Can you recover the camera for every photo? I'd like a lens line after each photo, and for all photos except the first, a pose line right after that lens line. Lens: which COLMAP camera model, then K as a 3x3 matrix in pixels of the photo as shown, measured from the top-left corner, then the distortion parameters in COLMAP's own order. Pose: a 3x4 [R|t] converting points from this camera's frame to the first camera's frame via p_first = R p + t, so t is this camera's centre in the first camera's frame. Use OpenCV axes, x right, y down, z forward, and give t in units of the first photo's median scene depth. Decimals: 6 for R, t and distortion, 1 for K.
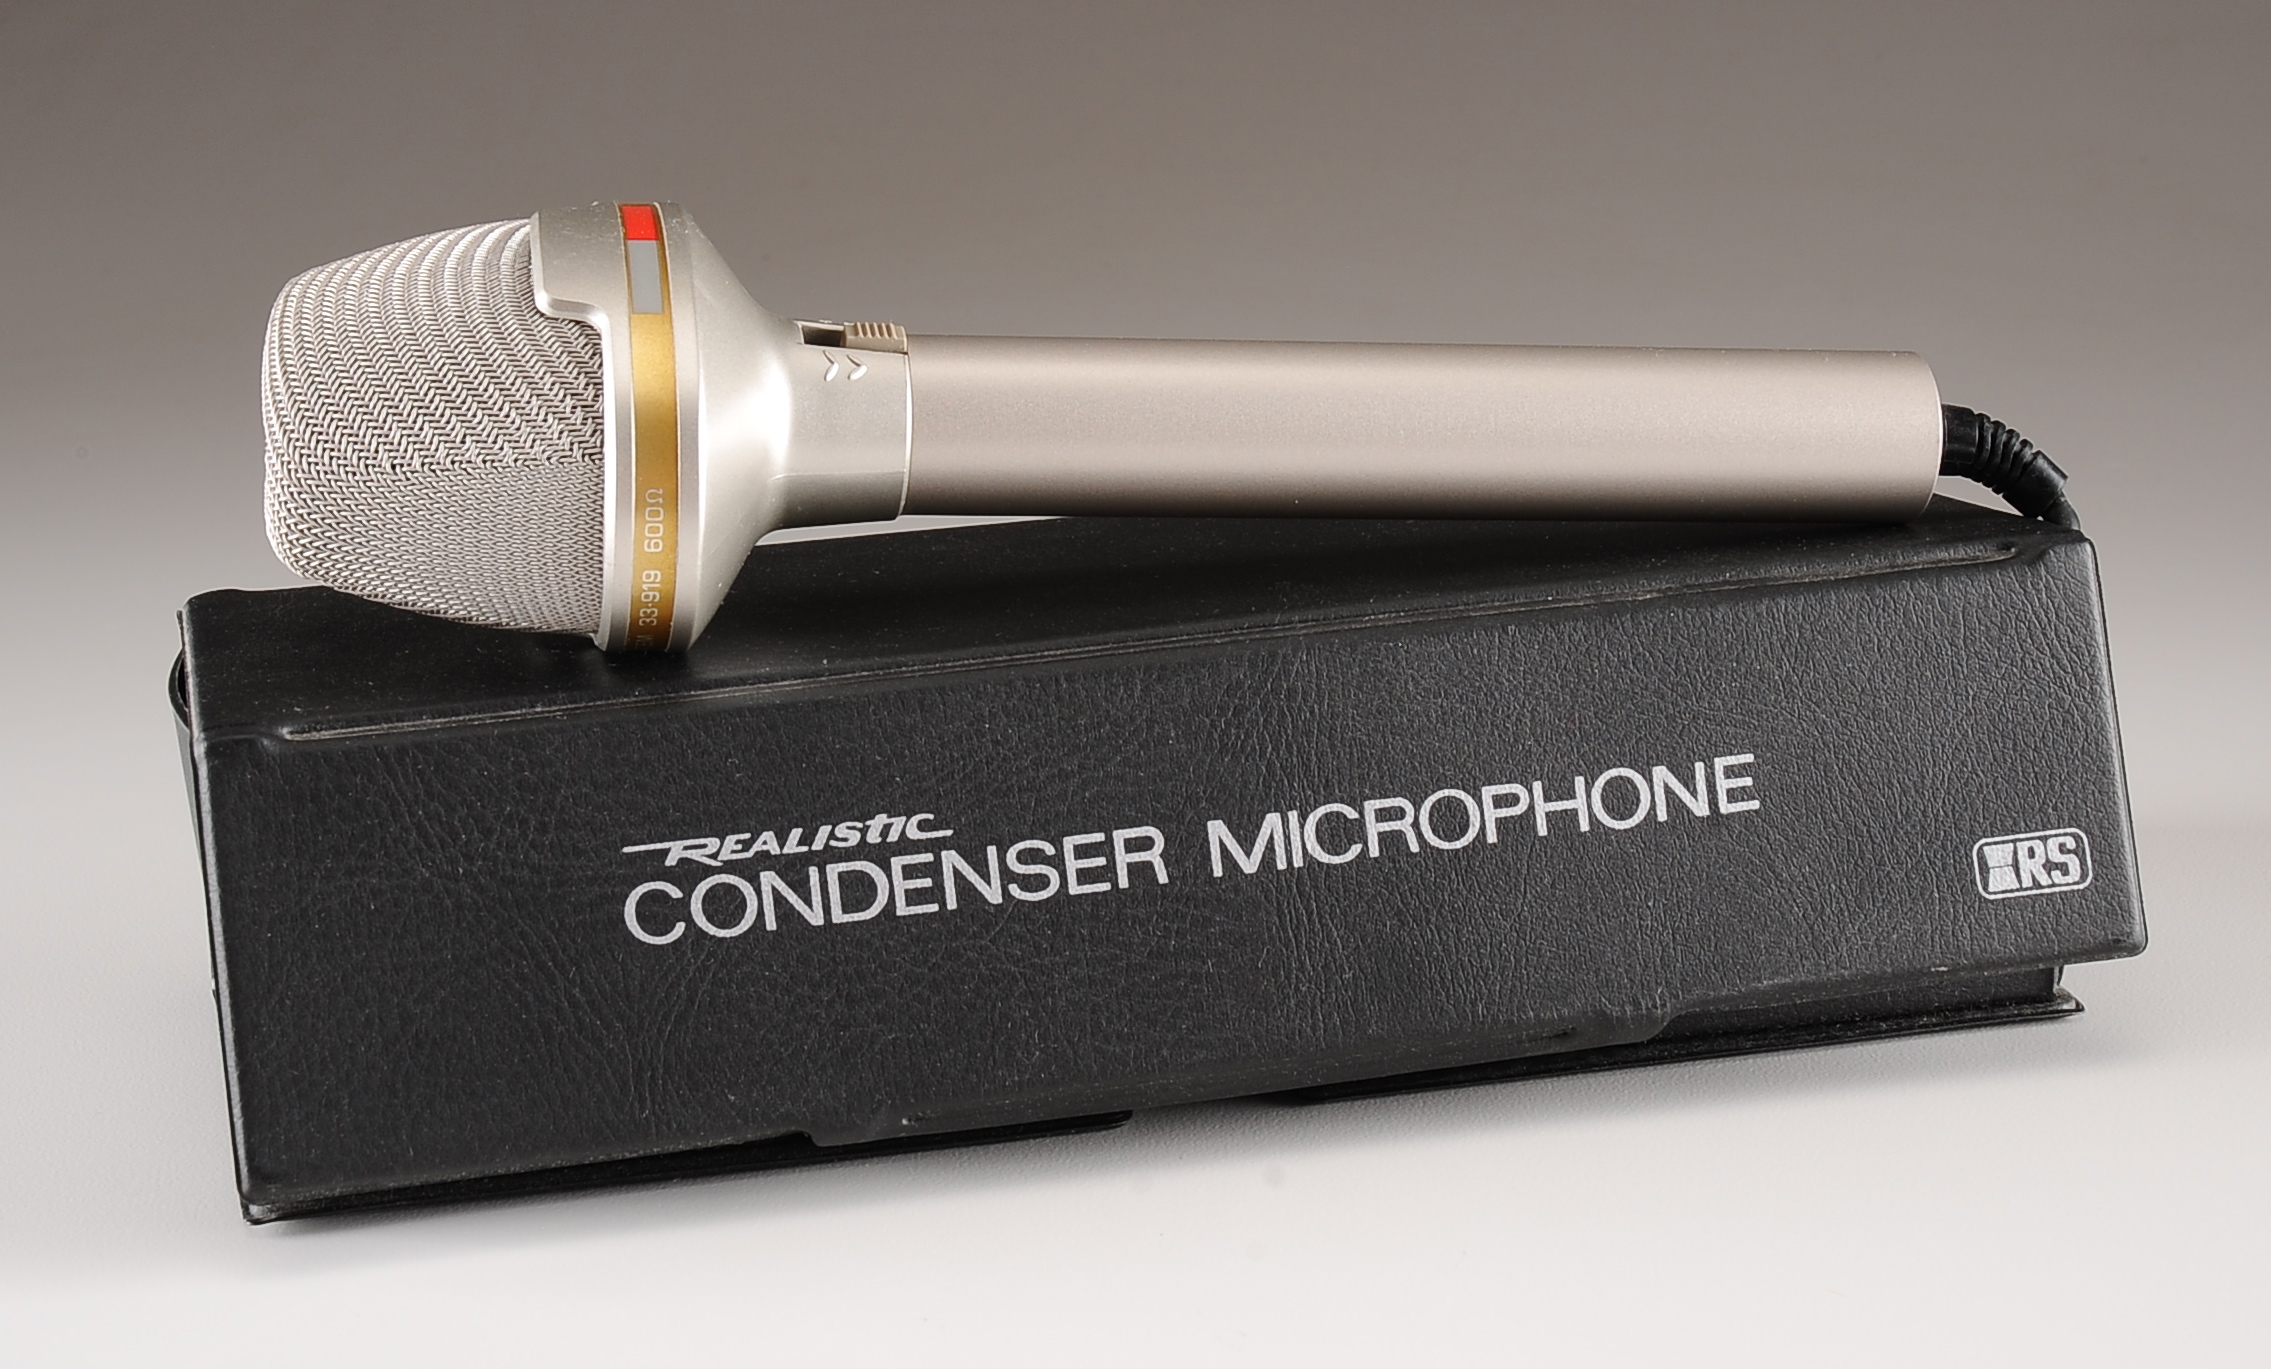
lens RADIAL K [[3712.2, 0, 1138.7], [0, 3712.2, 685.6], [0, 0, 1]] dist [-0.019239, 0.000000]
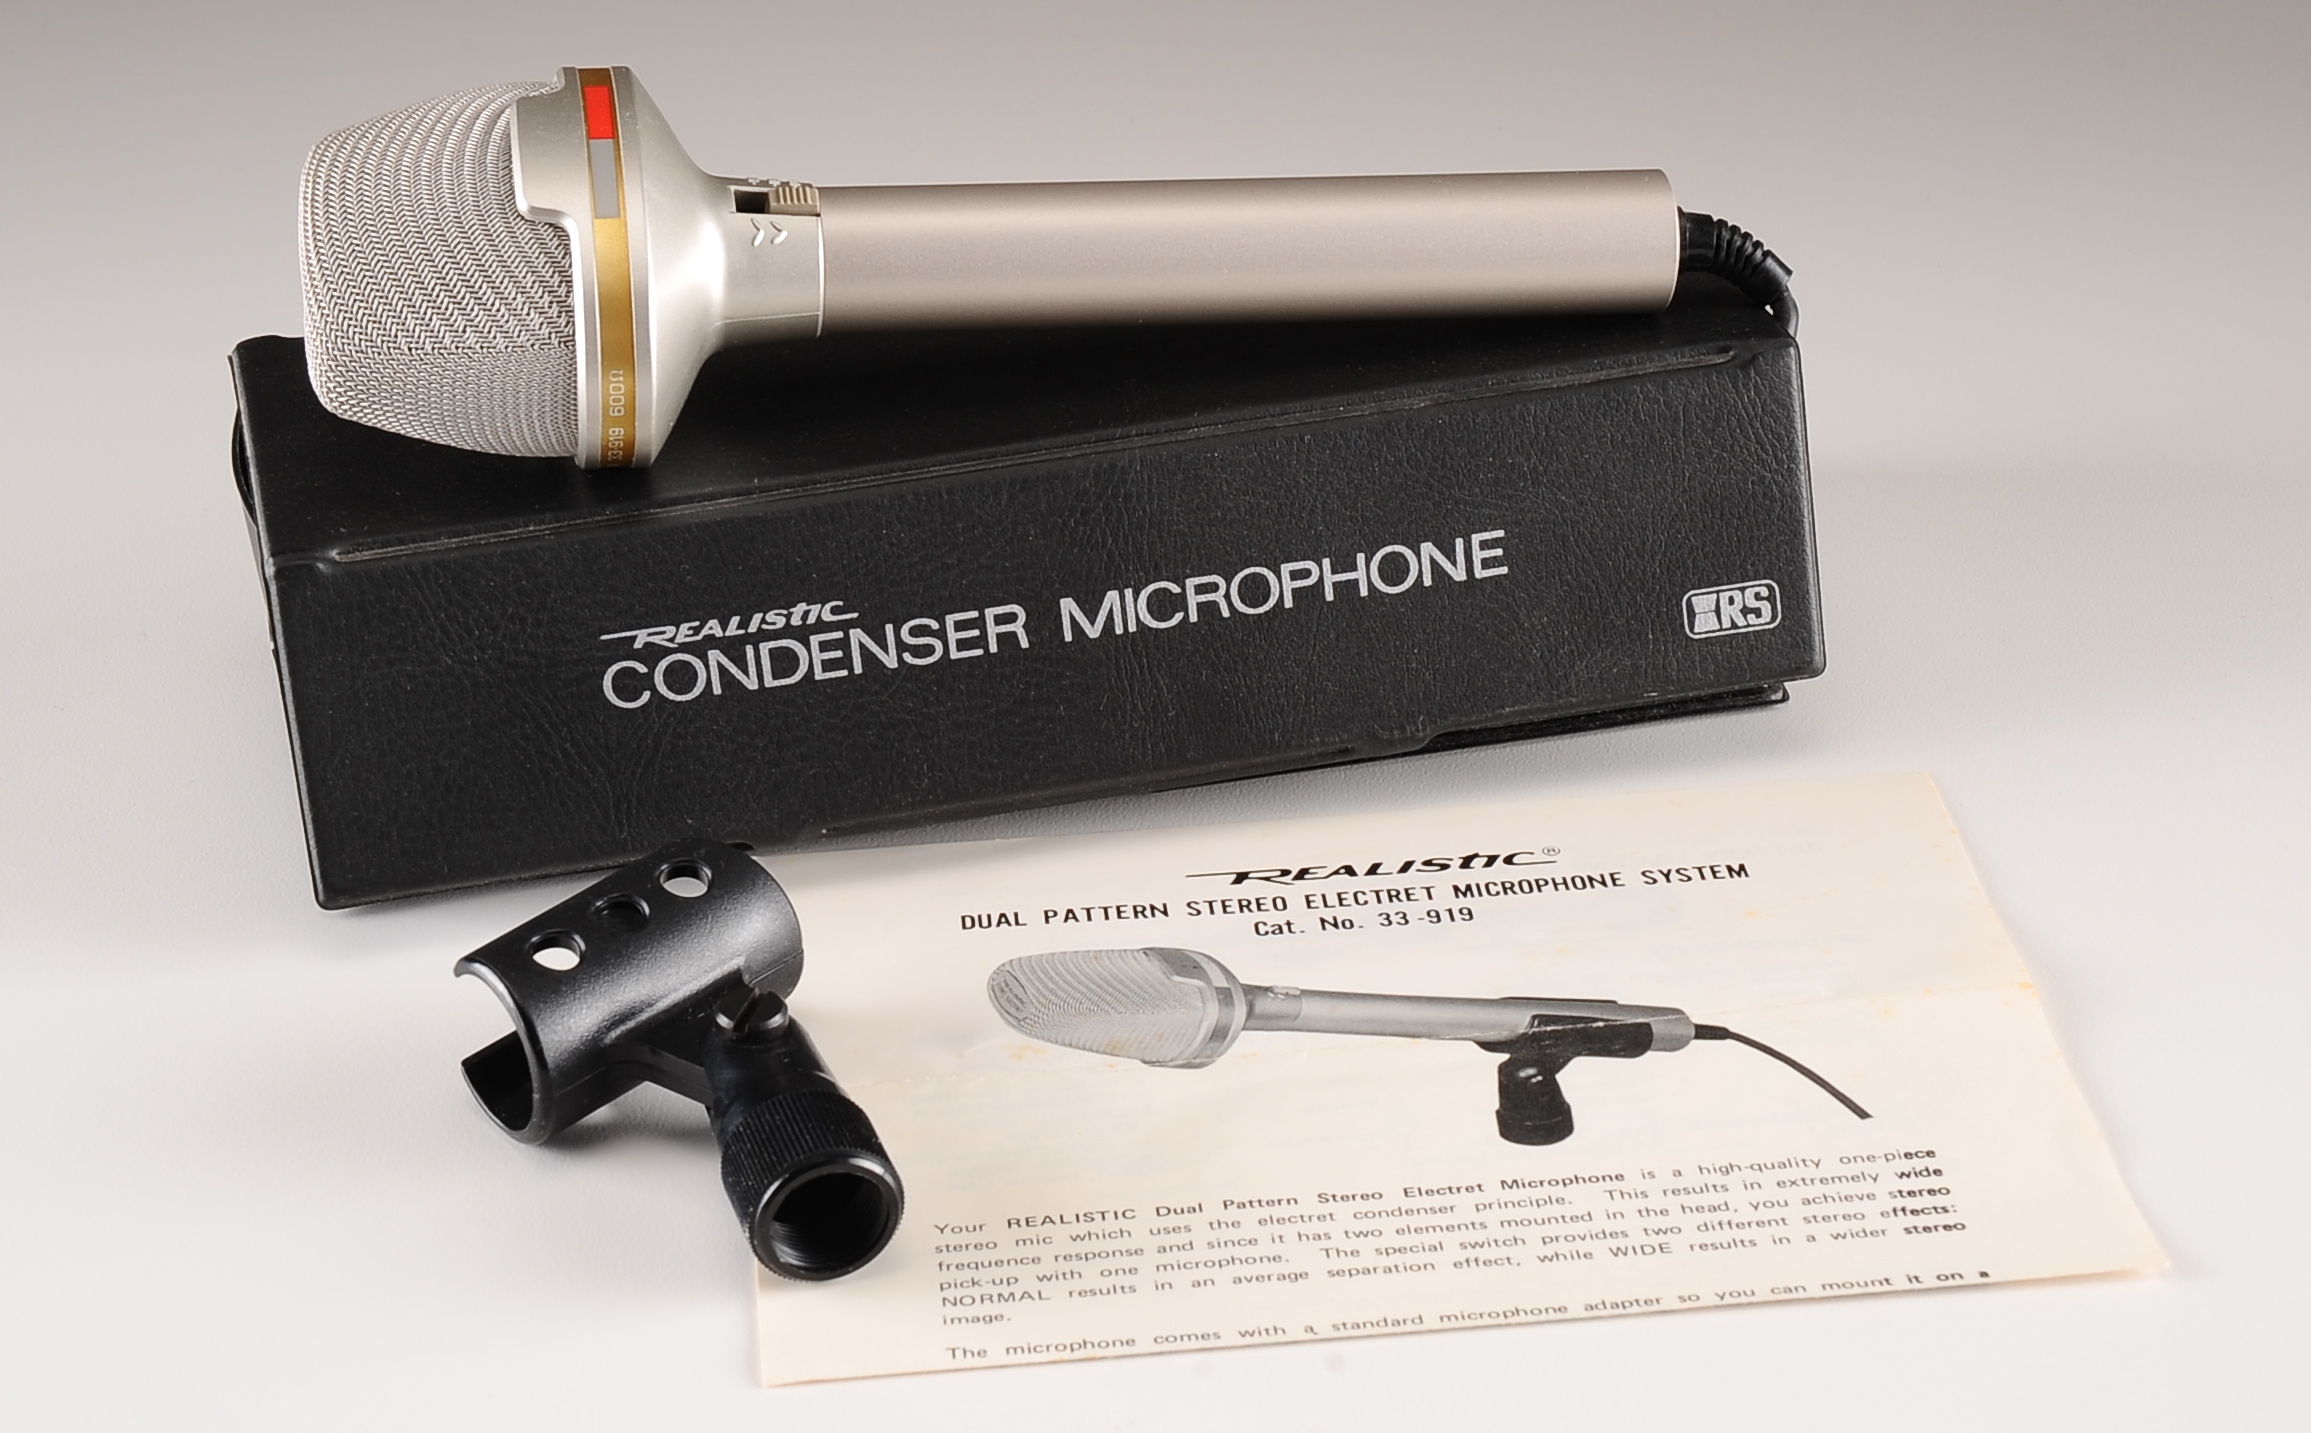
lens RADIAL K [[4450.6, 0, 1153.9], [0, 4450.6, 716.1], [0, 0, 1]] dist [0.076785, 0.000000]
pose [[0.999683, 0.009856, -0.023178, 0.086734], [-0.003274, 0.963297, 0.268417, -0.335503], [0.024972, -0.268256, 0.963024, -0.478994]]
